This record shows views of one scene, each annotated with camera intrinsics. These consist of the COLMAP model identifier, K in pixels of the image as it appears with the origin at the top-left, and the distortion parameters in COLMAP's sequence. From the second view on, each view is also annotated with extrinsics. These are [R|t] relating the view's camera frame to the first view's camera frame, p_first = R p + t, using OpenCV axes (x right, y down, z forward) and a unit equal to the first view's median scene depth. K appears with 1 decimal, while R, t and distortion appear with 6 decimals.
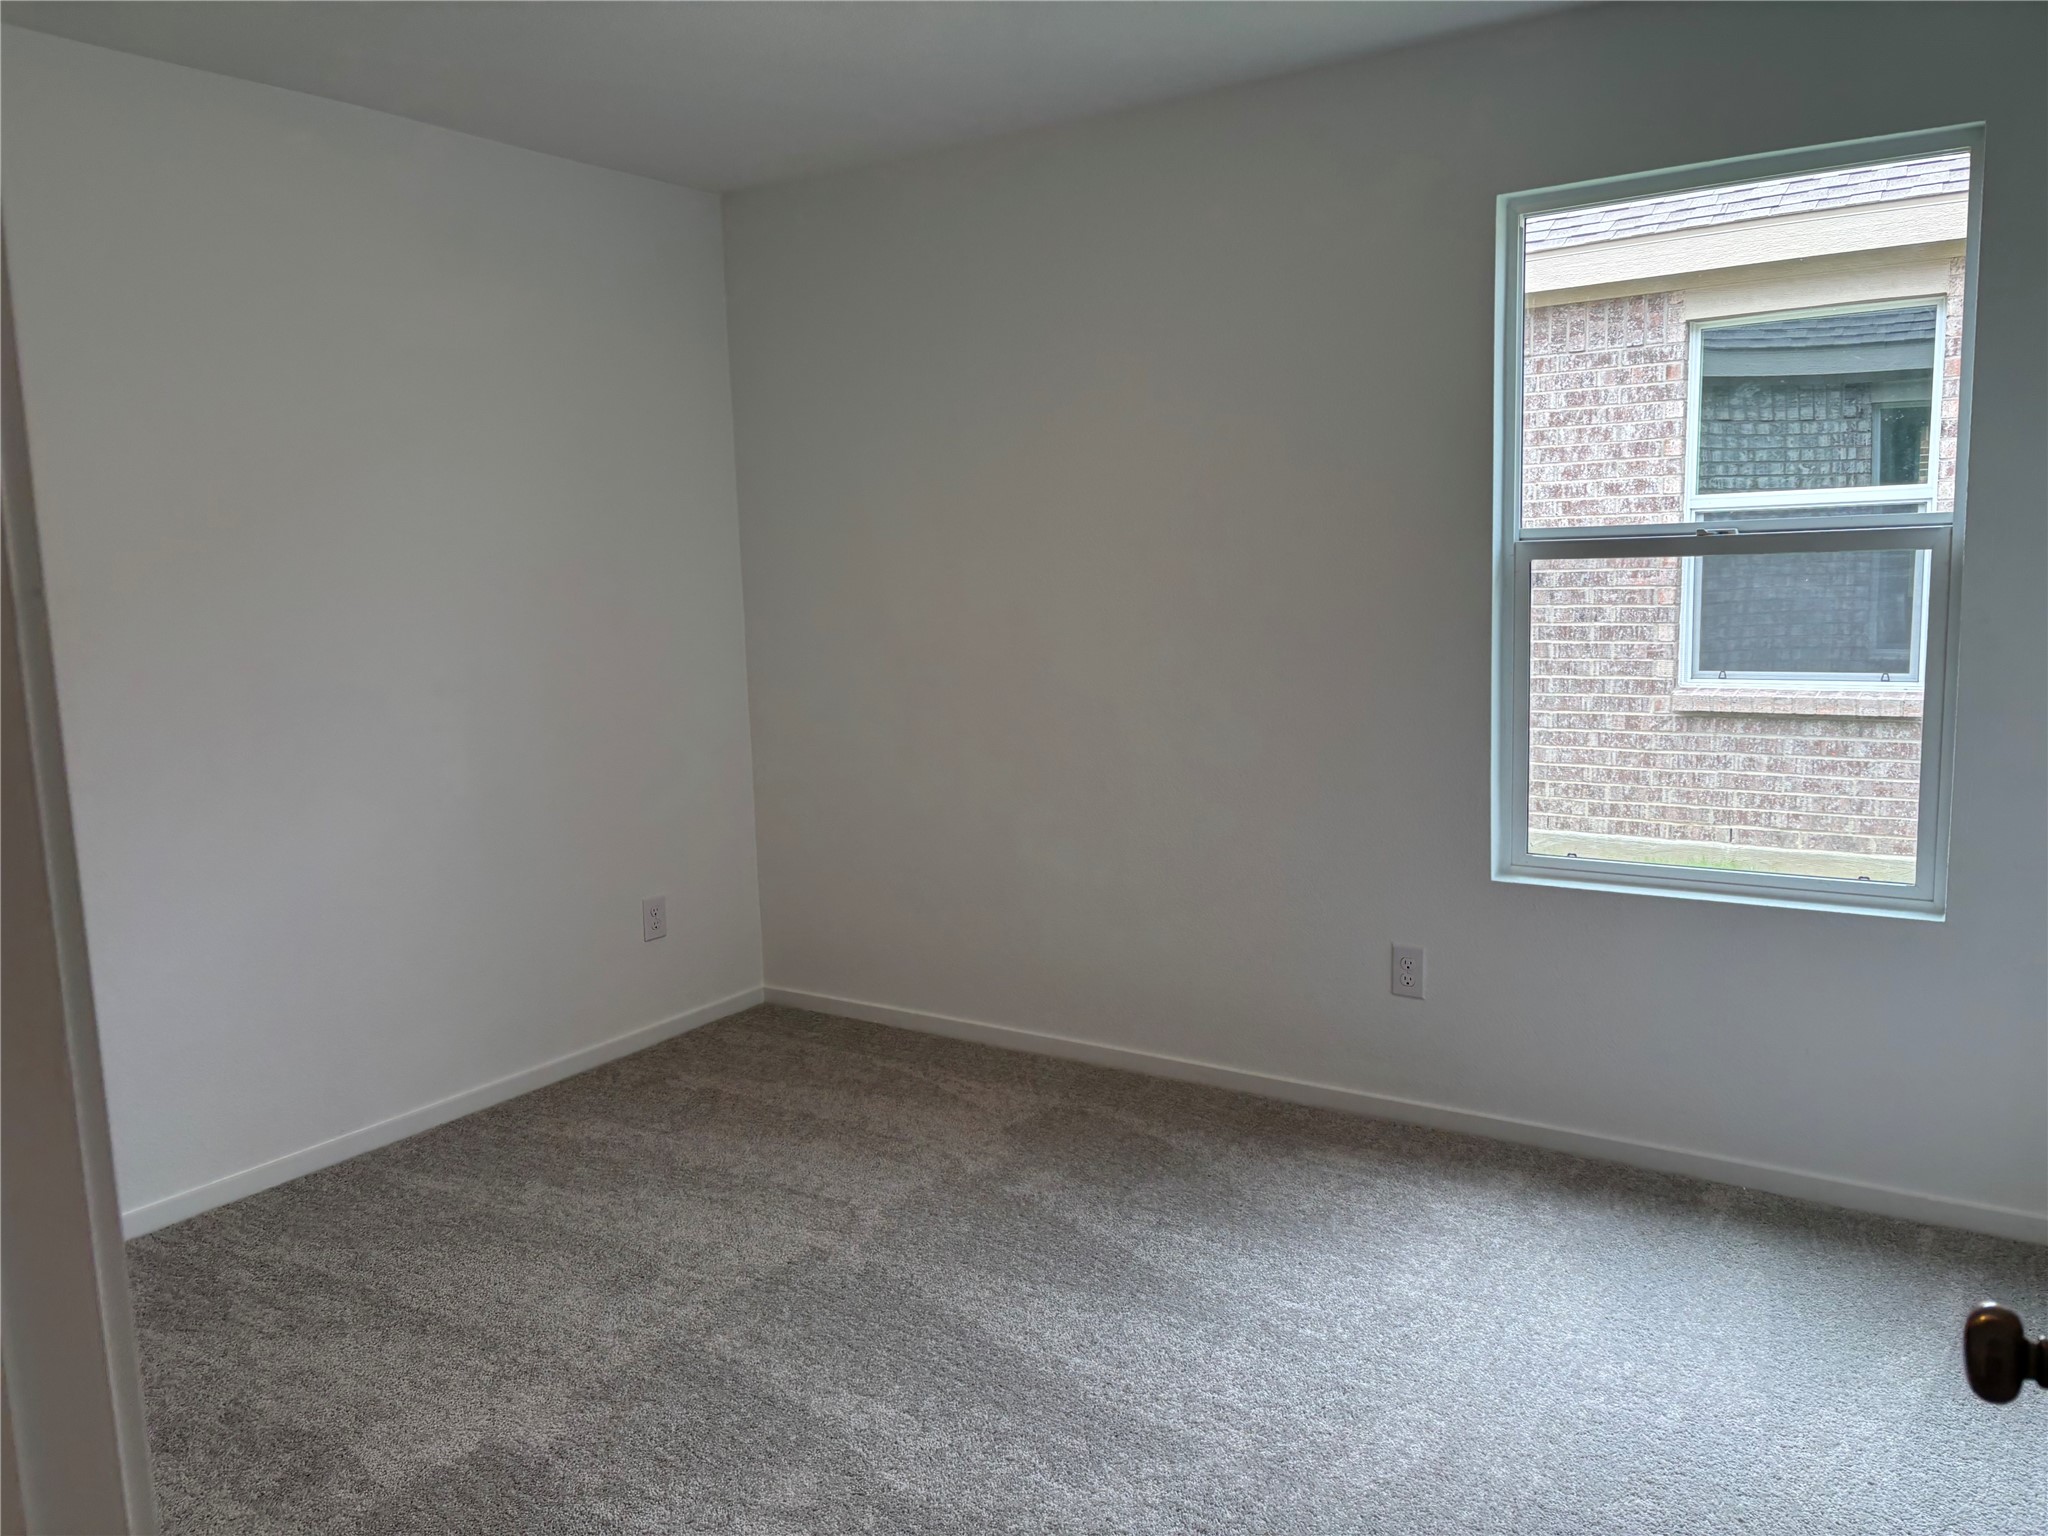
lens RADIAL K [[1541.2, 0, 1025.2], [0, 1541.2, 757.5], [0, 0, 1]] dist [0.050917, -0.050233]
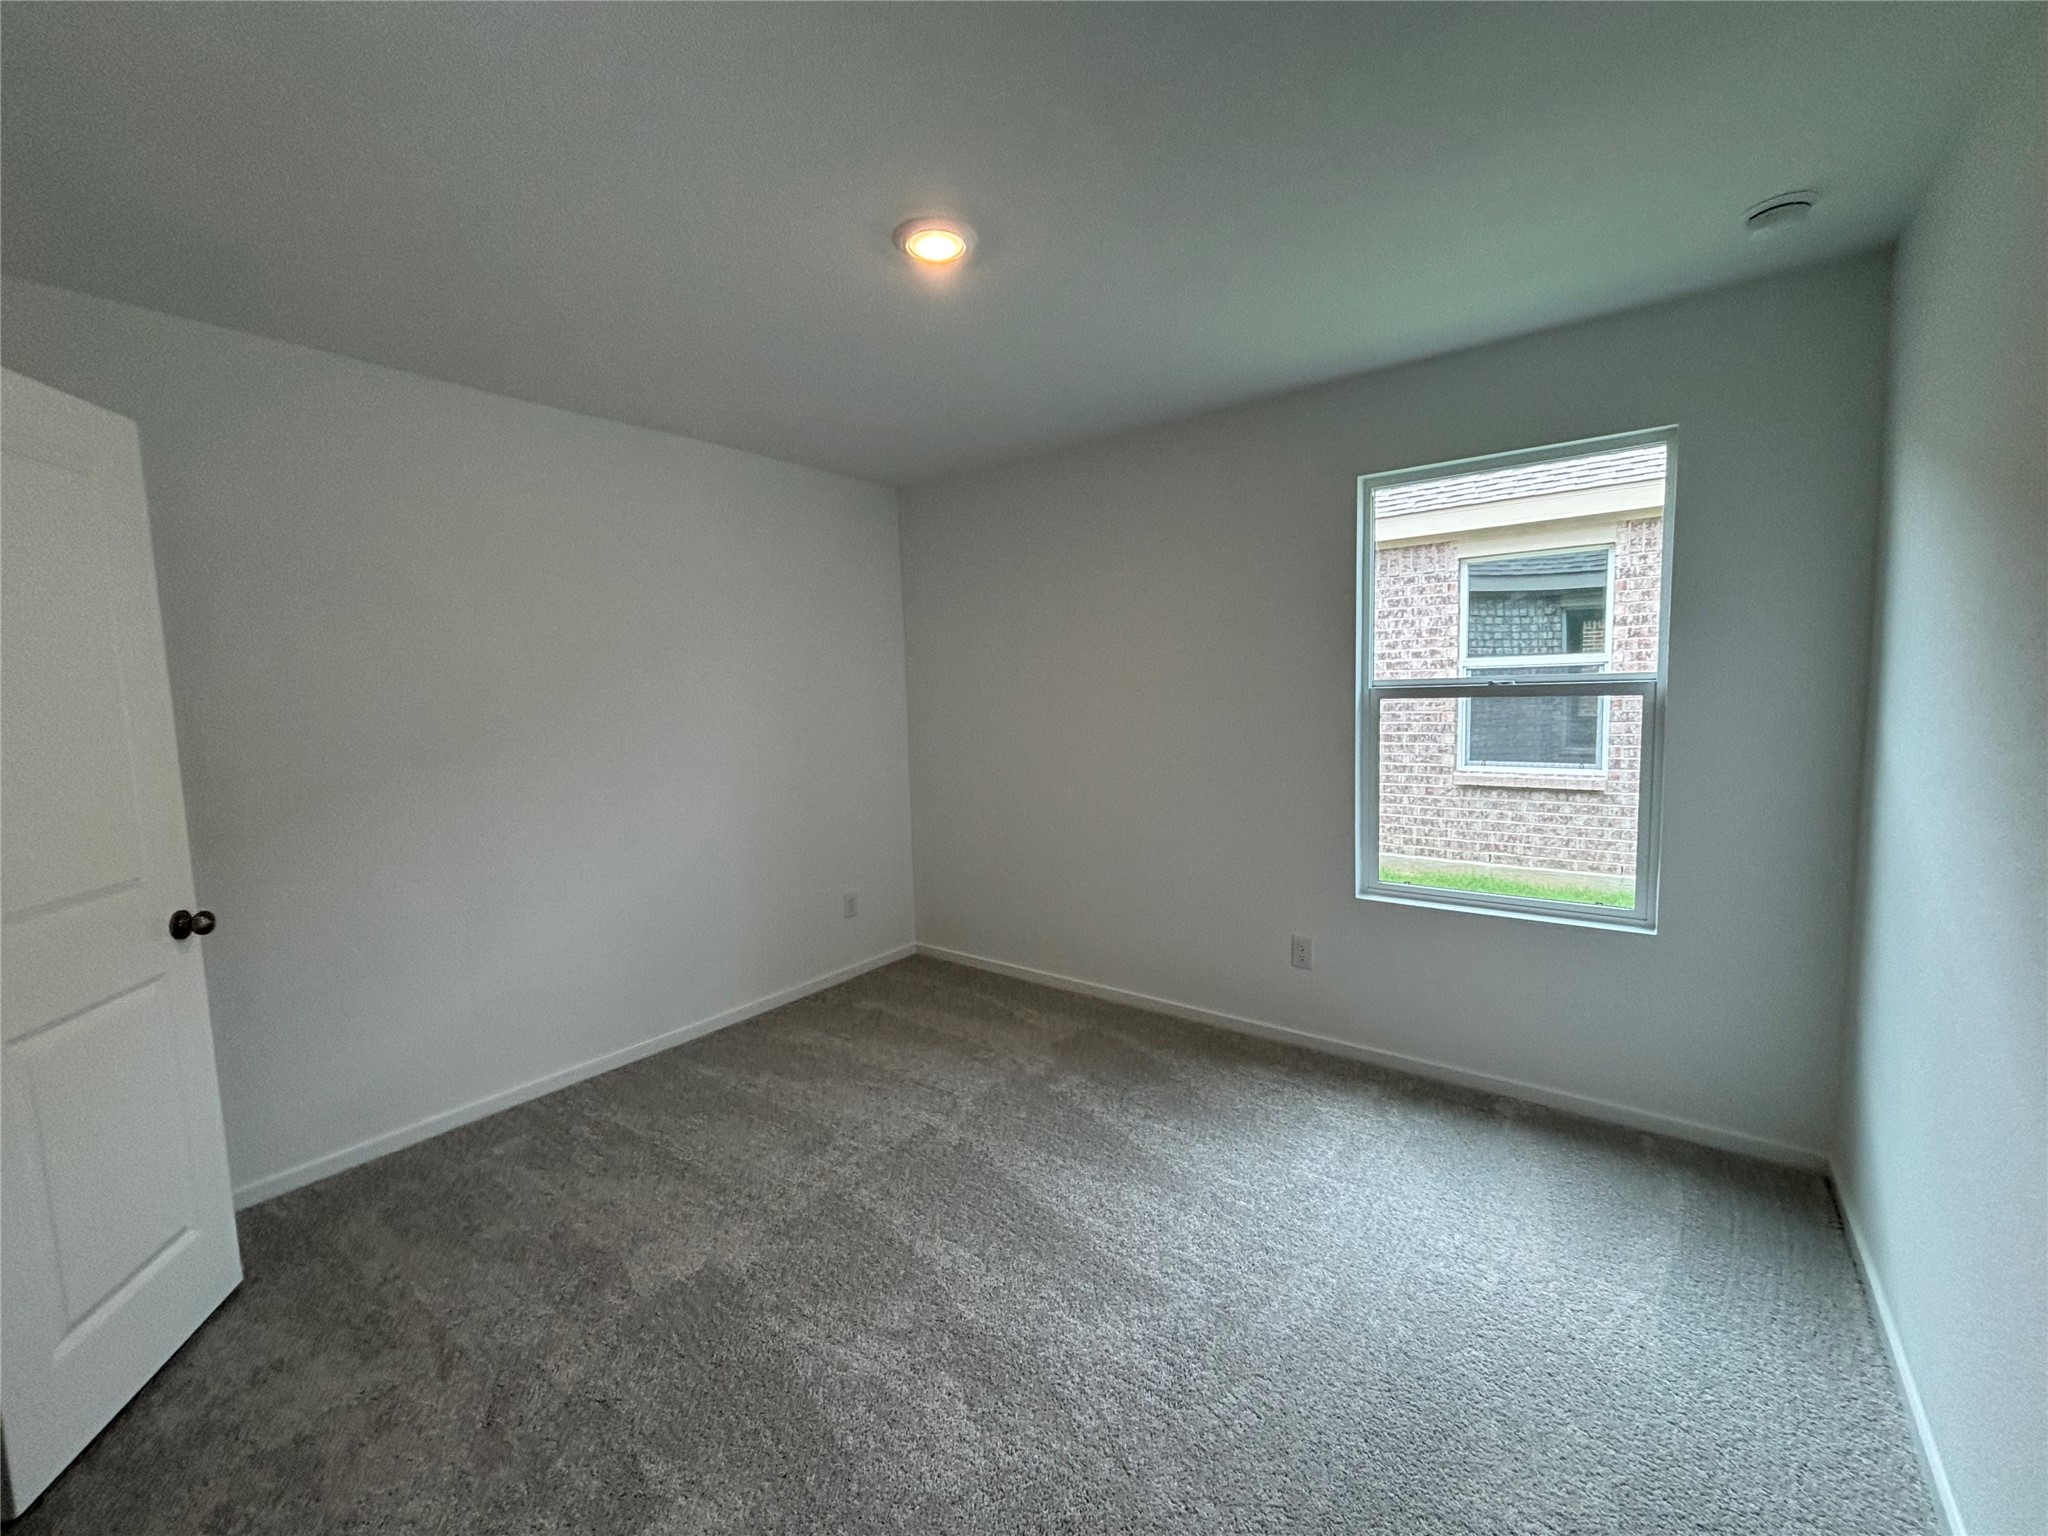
lens RADIAL K [[820.6, 0, 1016.3], [0, 820.6, 747.5], [0, 0, 1]] dist [-0.029179, 0.011097]
pose [[0.996930, 0.007628, -0.077925, 0.015857], [-0.012031, 0.998347, -0.056200, -0.026079], [0.077368, 0.056965, 0.995374, 0.131624]]
